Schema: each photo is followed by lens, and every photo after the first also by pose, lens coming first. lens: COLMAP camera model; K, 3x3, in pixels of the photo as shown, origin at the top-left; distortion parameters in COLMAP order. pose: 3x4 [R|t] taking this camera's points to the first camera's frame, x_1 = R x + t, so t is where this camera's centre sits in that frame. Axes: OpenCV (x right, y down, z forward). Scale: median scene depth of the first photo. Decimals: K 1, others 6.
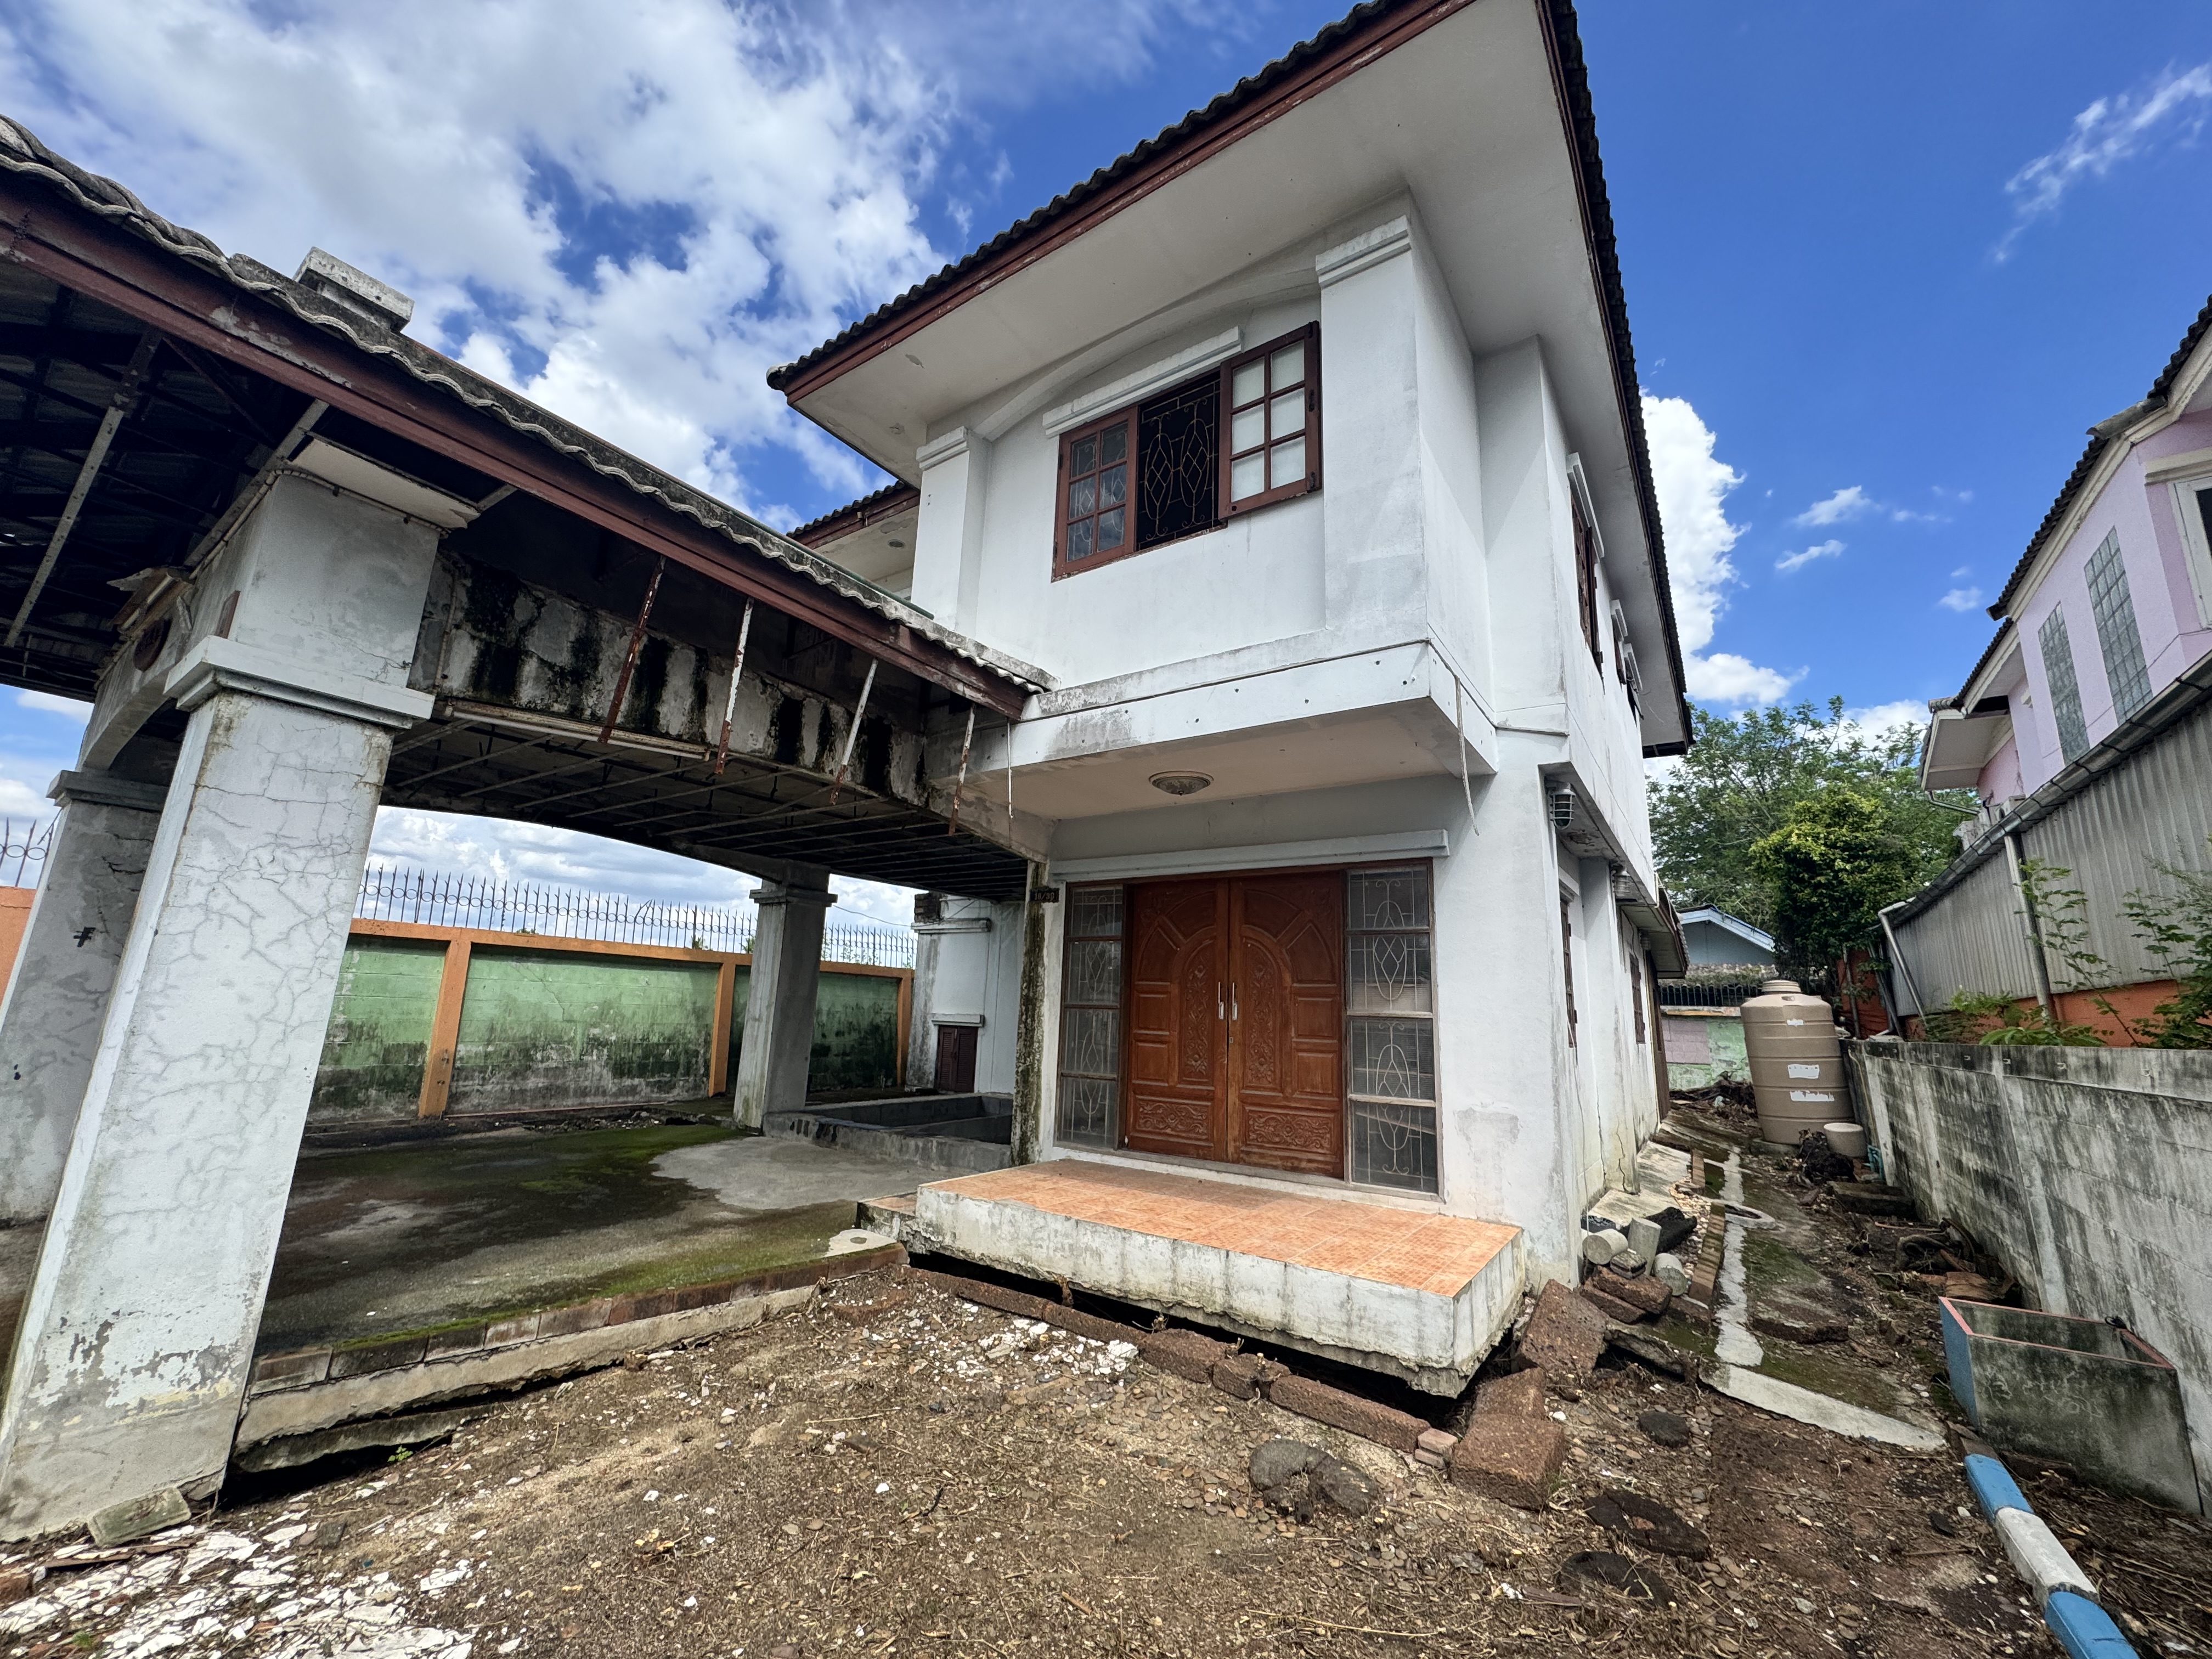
lens RADIAL K [[873.6, 0, 1106.0], [0, 873.6, 829.5], [0, 0, 1]] dist [-0.002652, 0.000396]
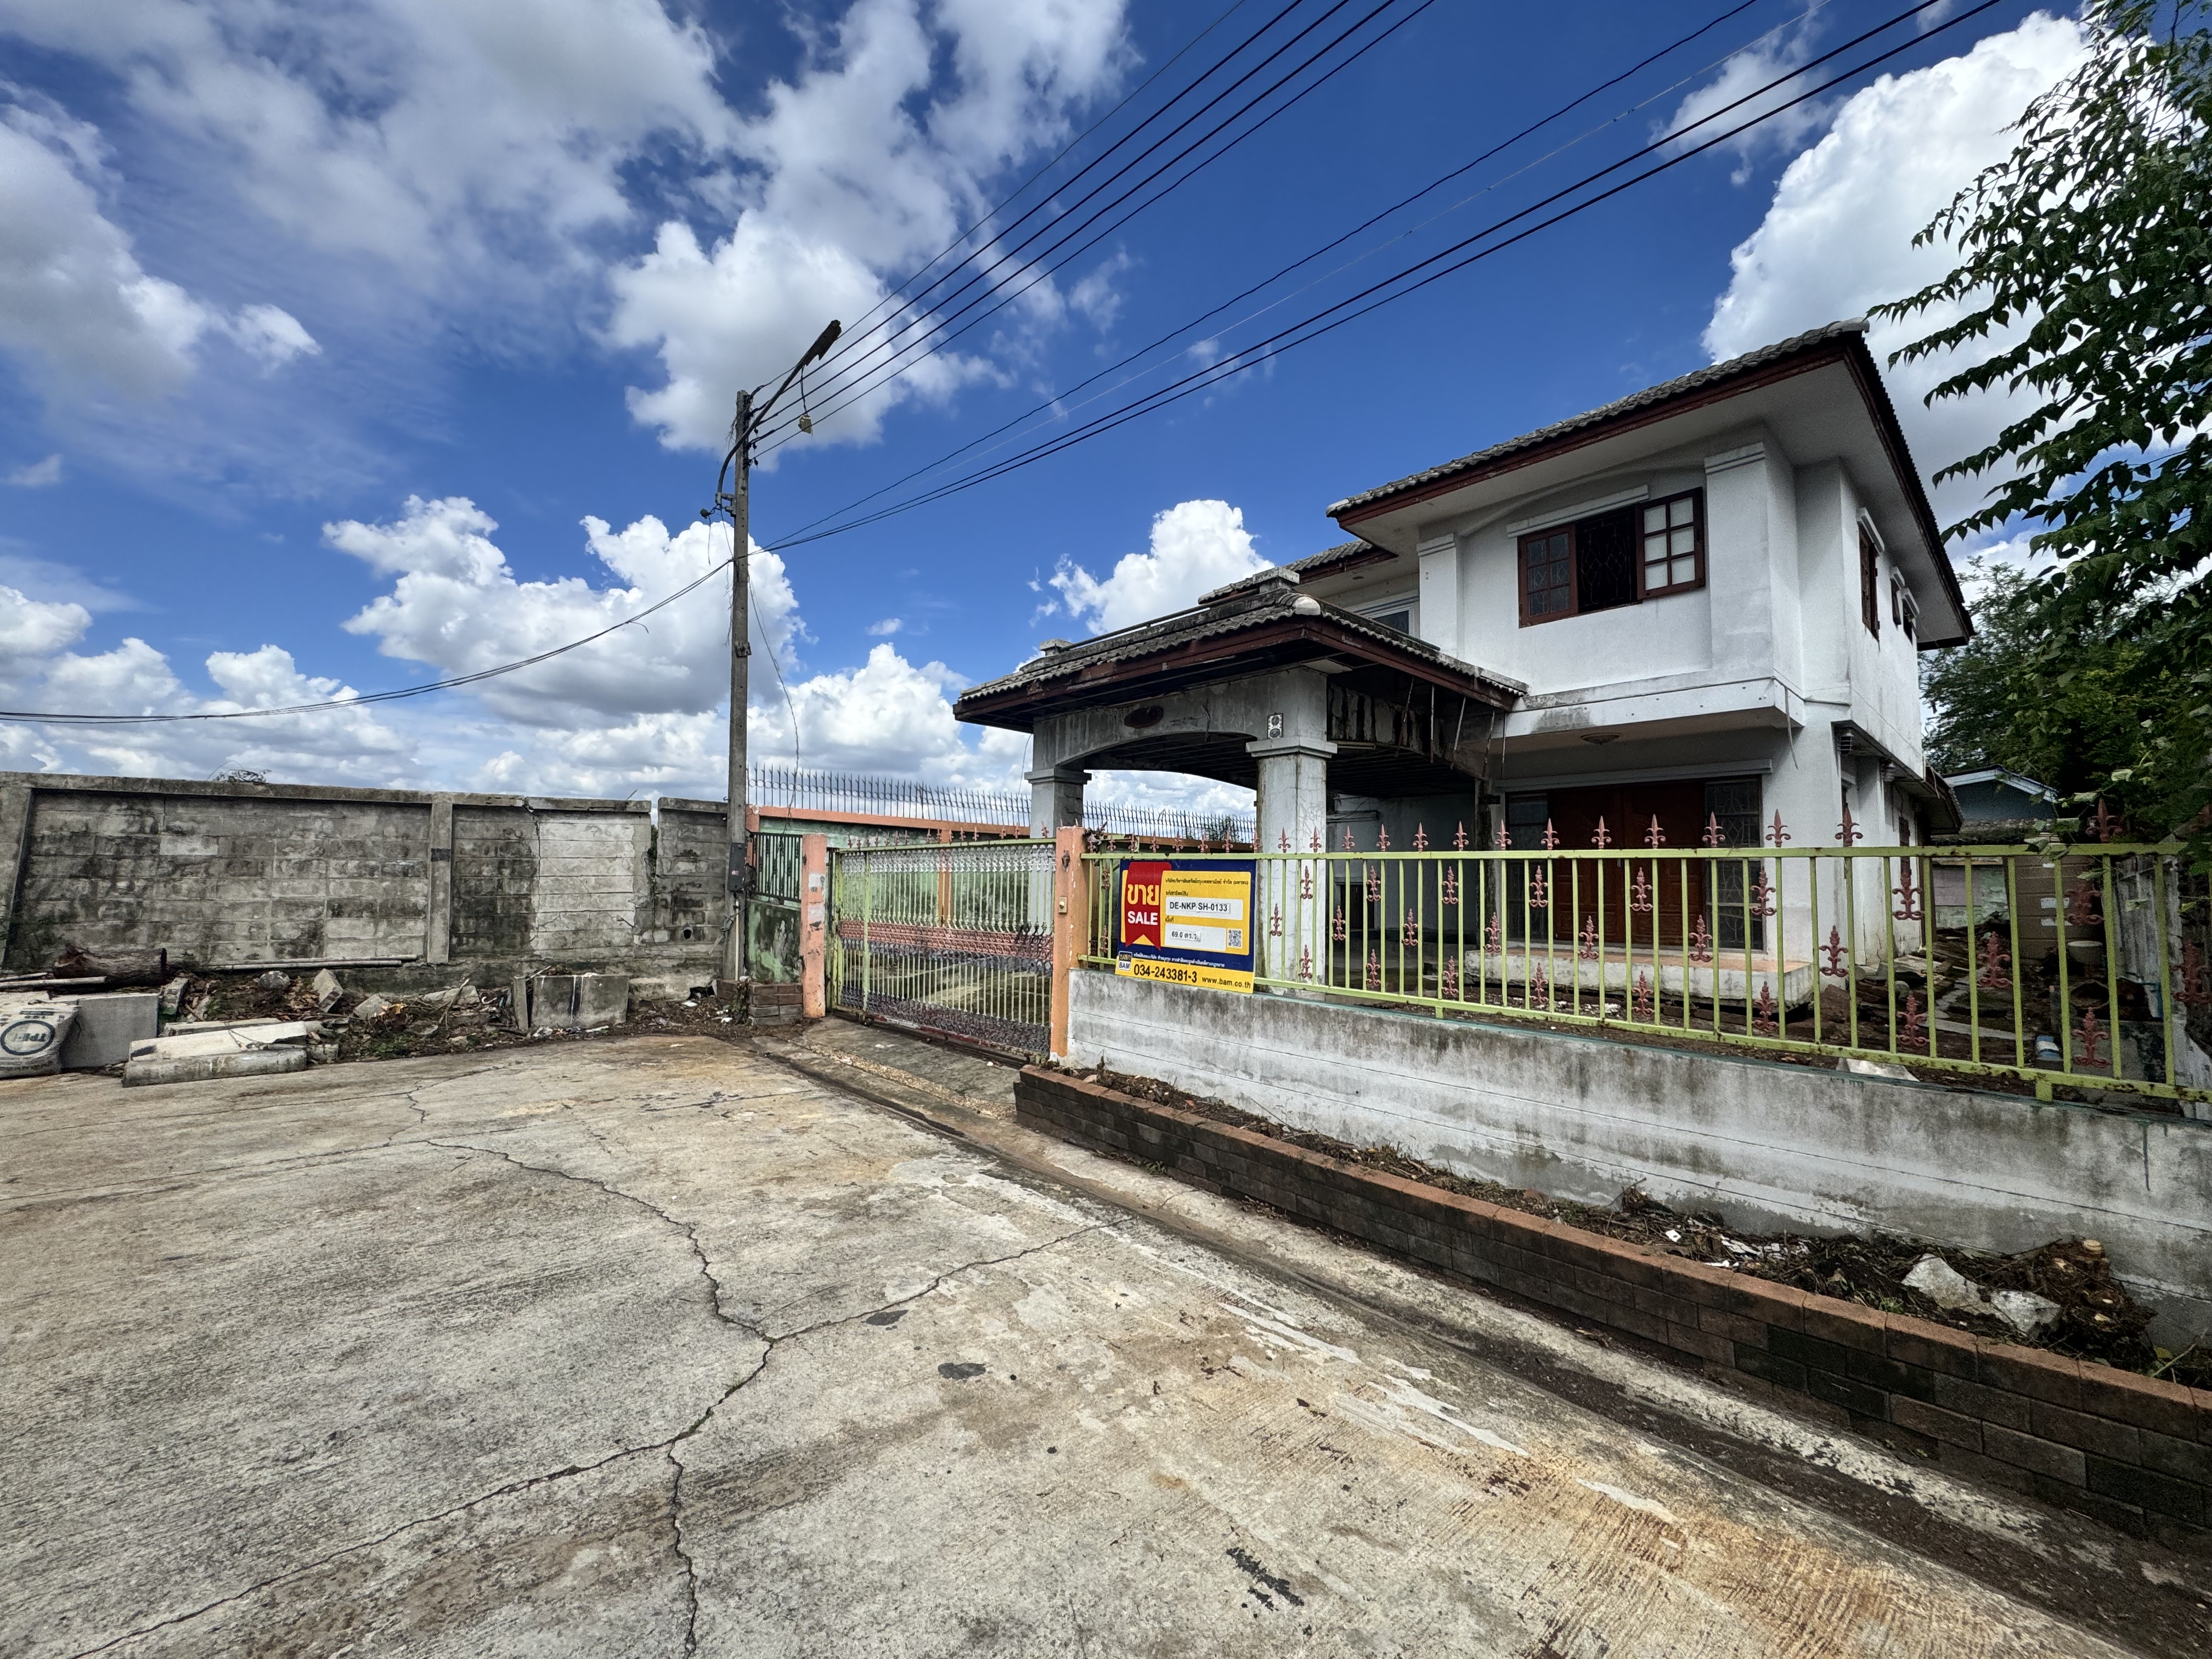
lens RADIAL K [[873.6, 0, 1106.0], [0, 873.6, 829.5], [0, 0, 1]] dist [-0.002652, 0.000396]
pose [[0.975555, -0.038549, -0.216347, -0.547045], [0.067599, 0.989400, 0.128525, -0.172762], [0.209099, -0.140008, 0.967820, -1.017942]]
